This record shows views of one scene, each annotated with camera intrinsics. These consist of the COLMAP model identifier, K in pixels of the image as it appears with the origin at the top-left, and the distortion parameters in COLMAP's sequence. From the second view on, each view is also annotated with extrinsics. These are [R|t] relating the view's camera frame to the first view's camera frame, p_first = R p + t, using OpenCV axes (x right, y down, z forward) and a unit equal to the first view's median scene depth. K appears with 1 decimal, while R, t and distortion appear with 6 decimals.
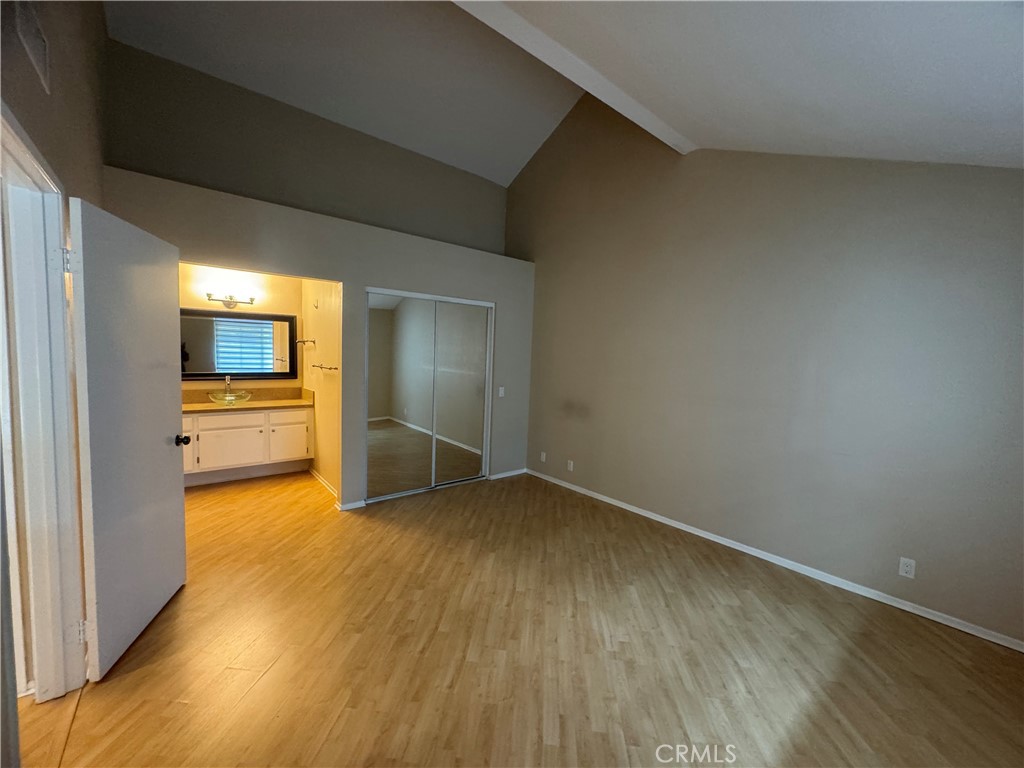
lens RADIAL K [[404.5, 0, 514.3], [0, 404.5, 382.7], [0, 0, 1]] dist [-0.003105, -0.000496]
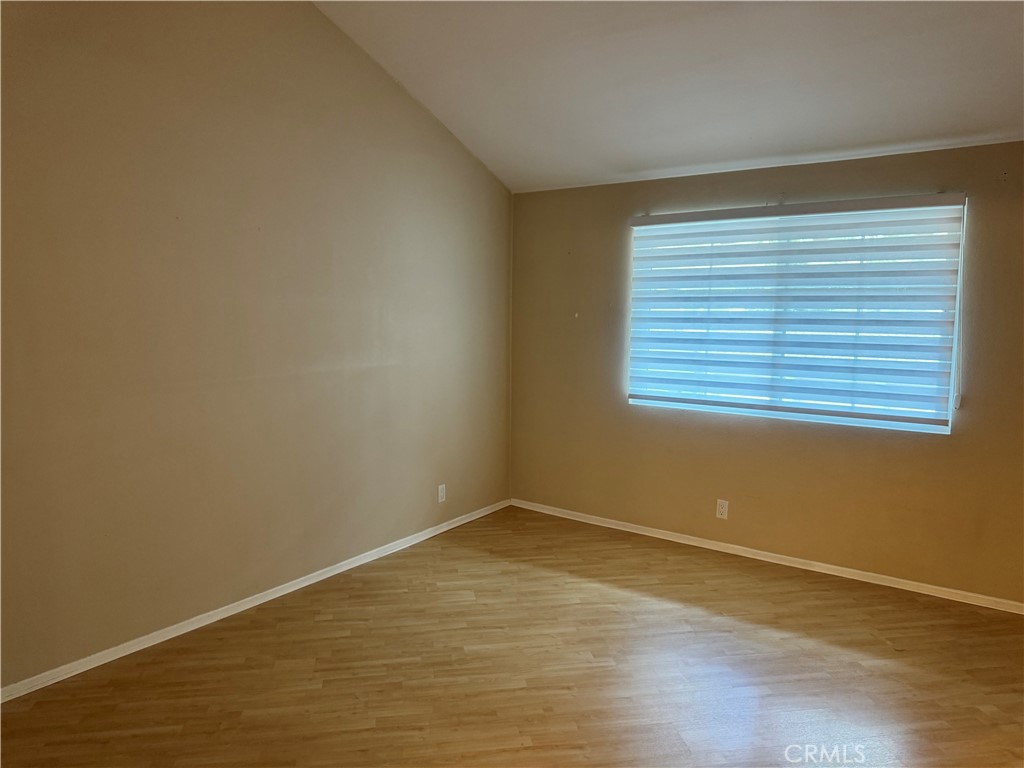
lens RADIAL K [[716.4, 0, 512.0], [0, 716.4, 384.0], [0, 0, 1]] dist [0.069293, -0.101535]
pose [[-0.232924, -0.149260, 0.960972, -0.885562], [0.058484, 0.984213, 0.167045, -0.139929], [-0.970735, 0.095110, -0.220517, 1.229614]]
